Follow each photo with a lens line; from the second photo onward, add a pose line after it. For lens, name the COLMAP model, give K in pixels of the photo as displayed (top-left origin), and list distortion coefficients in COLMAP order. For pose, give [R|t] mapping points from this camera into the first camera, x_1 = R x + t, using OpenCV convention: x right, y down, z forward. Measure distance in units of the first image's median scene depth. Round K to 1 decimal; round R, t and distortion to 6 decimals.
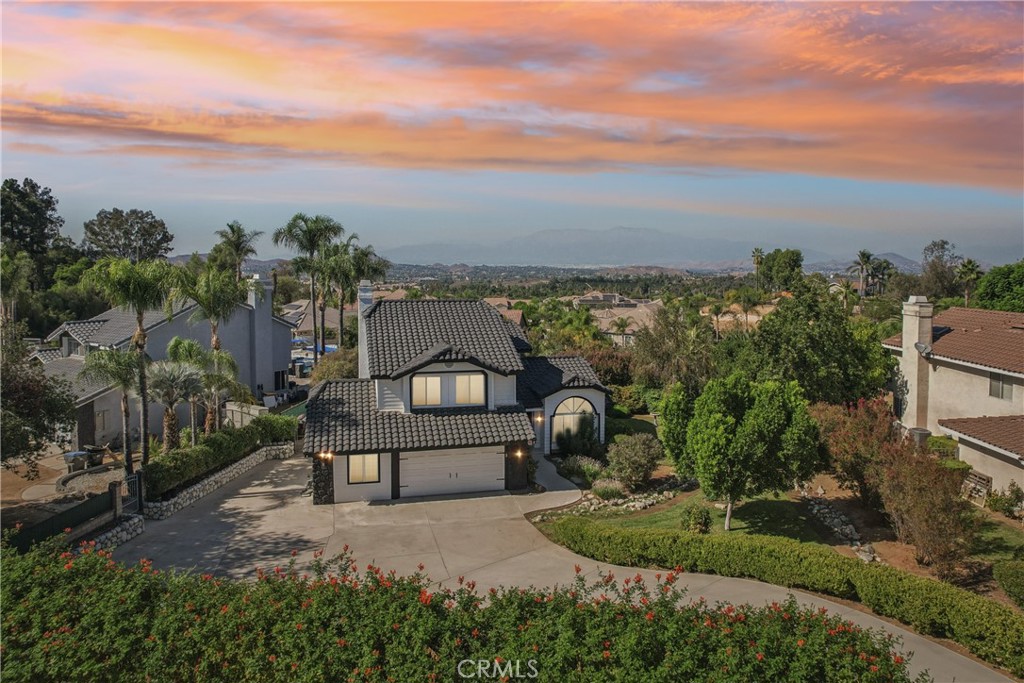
lens RADIAL K [[705.2, 0, 516.6], [0, 705.2, 300.1], [0, 0, 1]] dist [-0.075516, 0.081015]
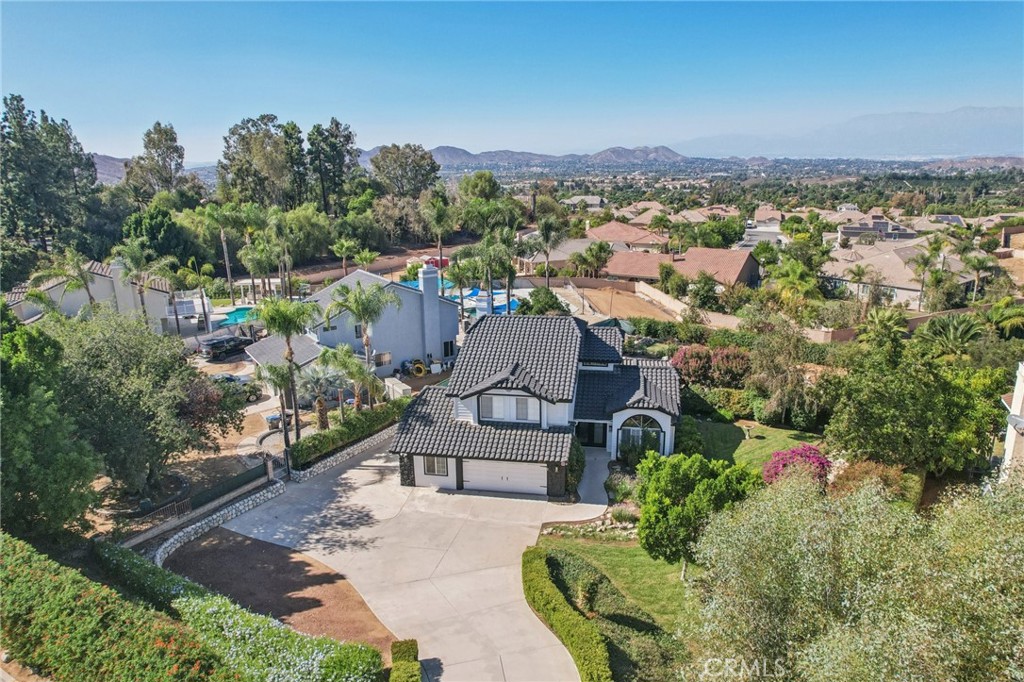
lens RADIAL K [[706.3, 0, 512.0], [0, 706.3, 341.0], [0, 0, 1]] dist [-0.052860, 0.002061]
pose [[0.906998, 0.098207, -0.409524, 0.279951], [-0.005520, 0.975119, 0.221615, -0.181979], [0.421098, -0.198744, 0.884973, -0.040074]]
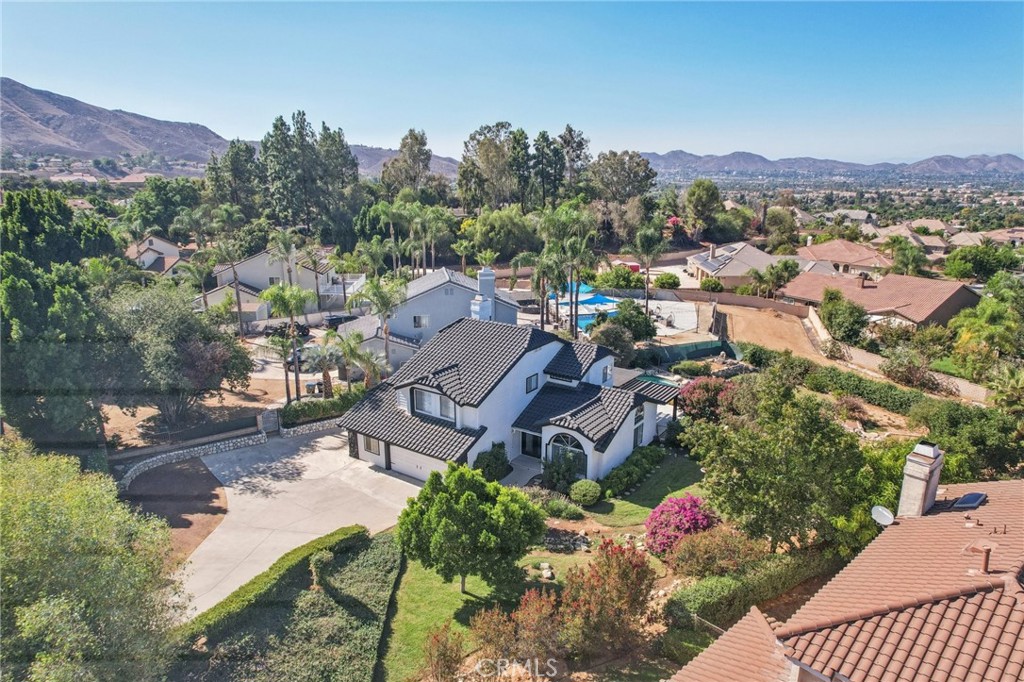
lens RADIAL K [[696.3, 0, 512.0], [0, 696.3, 341.0], [0, 0, 1]] dist [-0.087810, 0.092760]
pose [[0.633794, 0.196793, -0.748049, 0.665710], [-0.030464, 0.972695, 0.230080, -0.205555], [0.772901, -0.123035, 0.622483, 0.225983]]
